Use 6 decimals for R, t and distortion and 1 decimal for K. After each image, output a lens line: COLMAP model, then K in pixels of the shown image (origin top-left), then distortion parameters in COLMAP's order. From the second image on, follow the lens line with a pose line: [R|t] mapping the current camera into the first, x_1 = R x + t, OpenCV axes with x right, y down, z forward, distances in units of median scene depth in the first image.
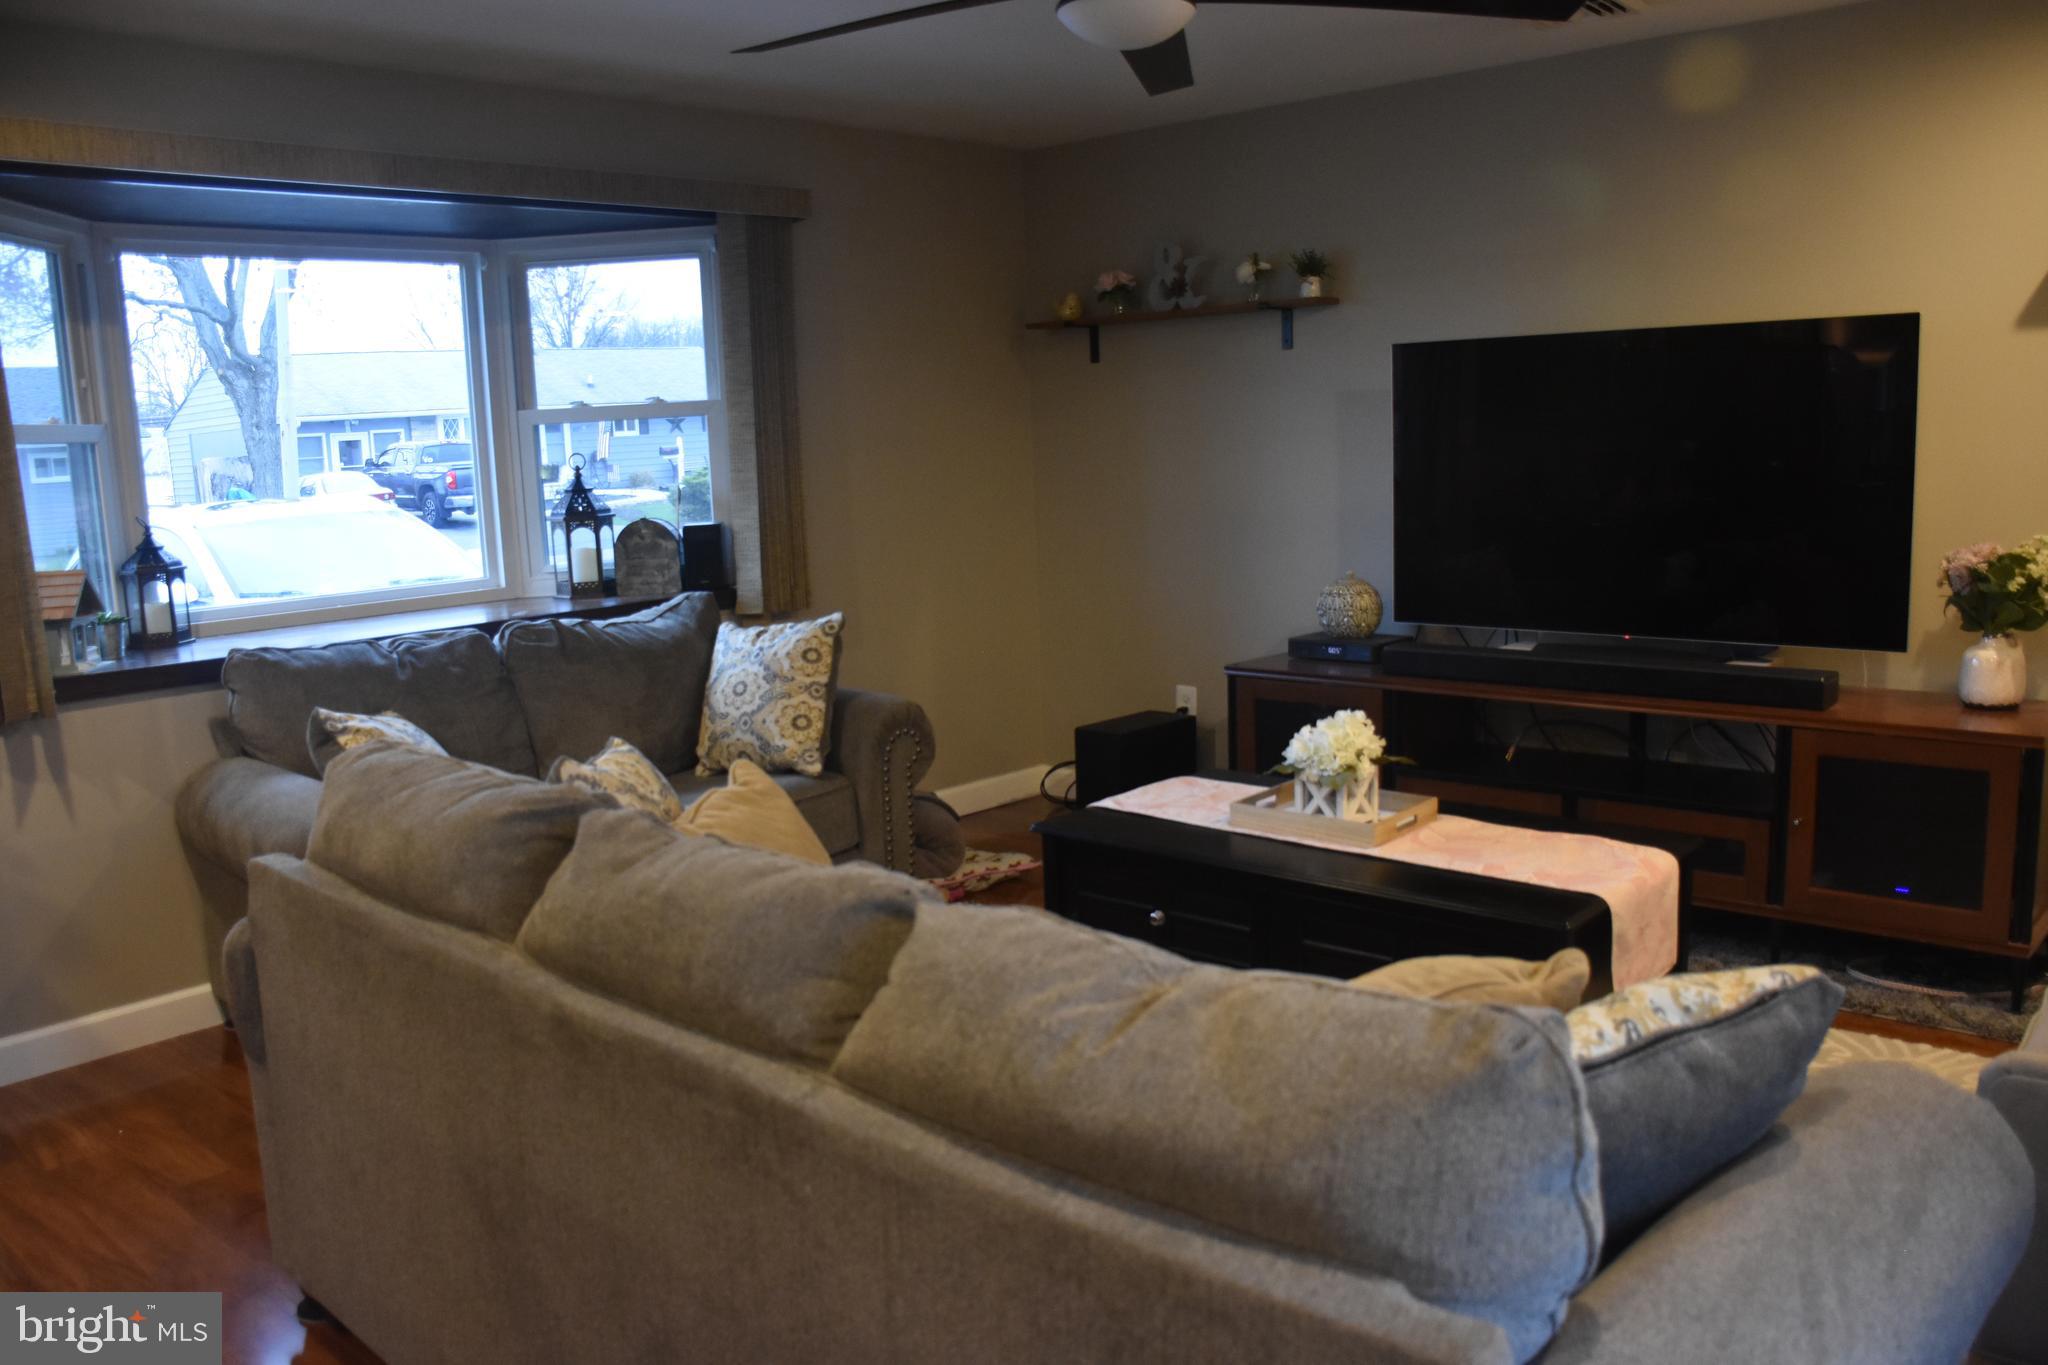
lens RADIAL K [[1595.7, 0, 1024.0], [0, 1595.7, 682.5], [0, 0, 1]] dist [-0.153338, 0.108252]
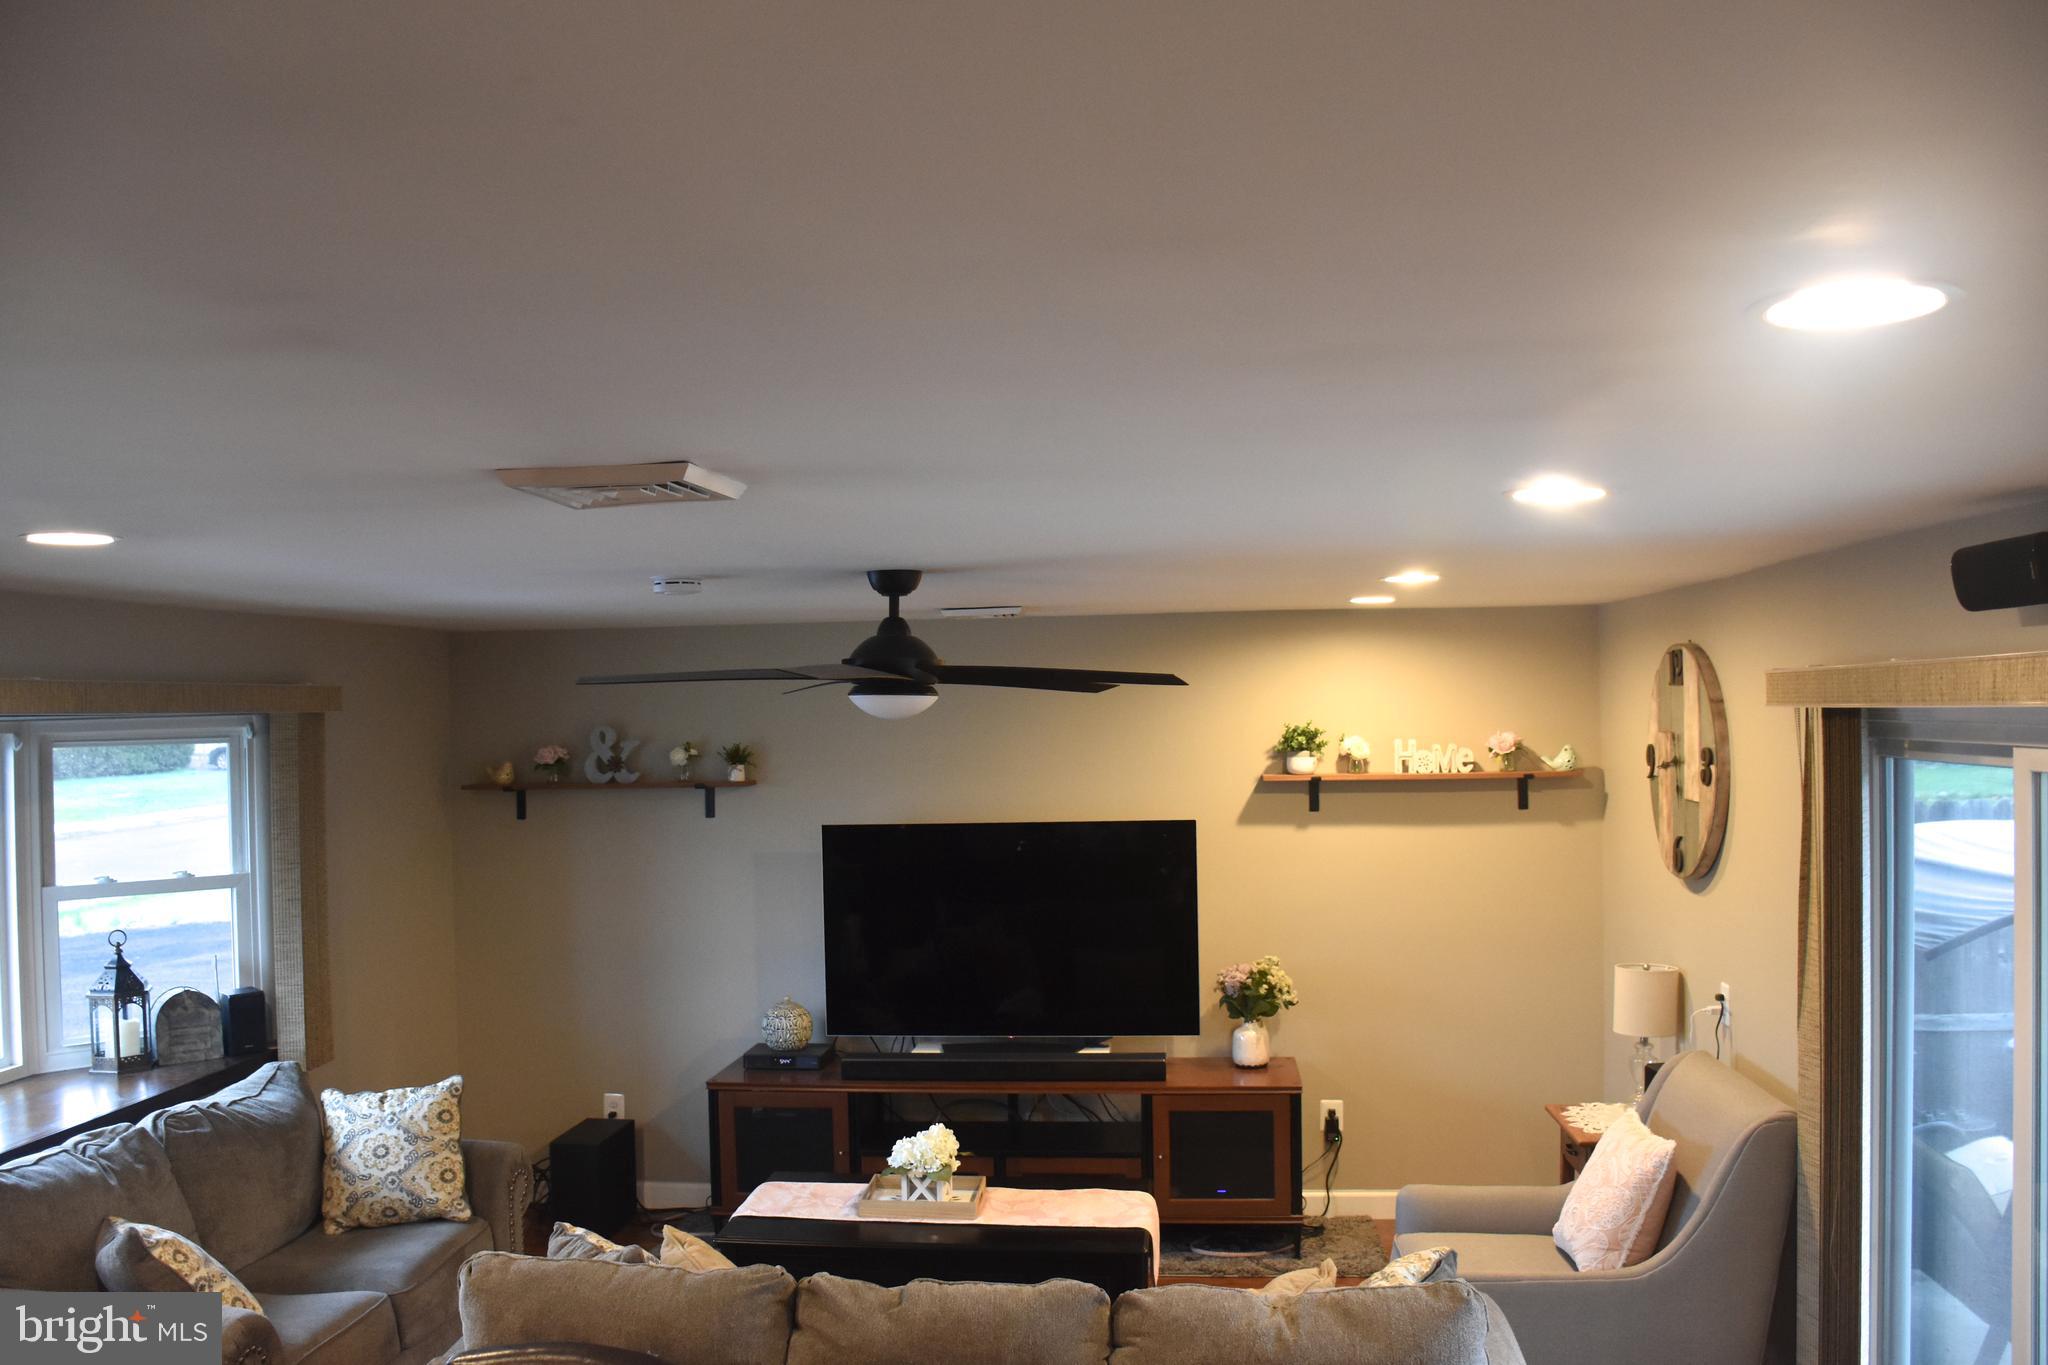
lens RADIAL K [[1595.7, 0, 1024.0], [0, 1595.7, 682.5], [0, 0, 1]] dist [-0.153338, 0.108252]
pose [[0.811907, 0.034805, 0.582748, -0.459710], [0.081985, 0.981530, -0.172848, -0.097009], [-0.578001, 0.188113, 0.794058, -0.208811]]
